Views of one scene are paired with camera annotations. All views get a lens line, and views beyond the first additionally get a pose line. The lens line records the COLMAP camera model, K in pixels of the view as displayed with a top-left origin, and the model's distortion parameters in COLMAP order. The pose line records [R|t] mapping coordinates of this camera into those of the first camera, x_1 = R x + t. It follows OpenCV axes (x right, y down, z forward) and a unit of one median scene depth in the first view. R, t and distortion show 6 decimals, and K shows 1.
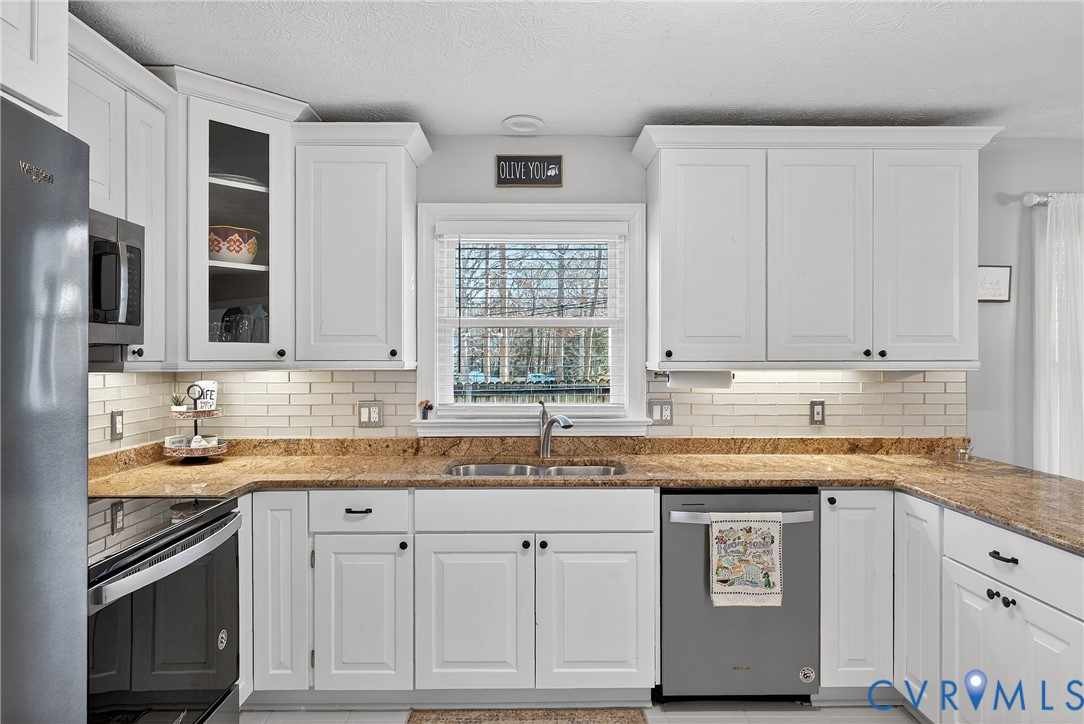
lens RADIAL K [[670.4, 0, 543.6], [0, 670.4, 360.9], [0, 0, 1]] dist [-0.001212, 0.000078]
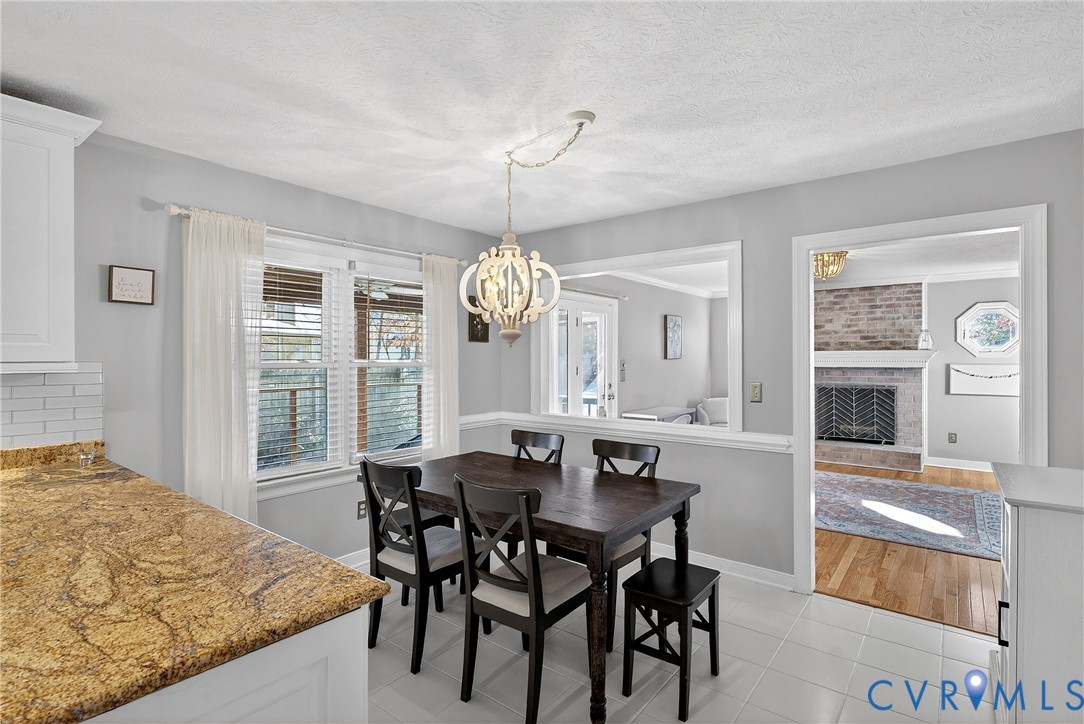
lens RADIAL K [[529.1, 0, 542.0], [0, 529.1, 362.0], [0, 0, 1]] dist [-0.000744, 0.000082]
pose [[0.628202, -0.004882, 0.778035, 0.468192], [0.003144, 0.999988, 0.003736, -0.001294], [-0.778044, 0.000099, 0.628210, 0.020377]]
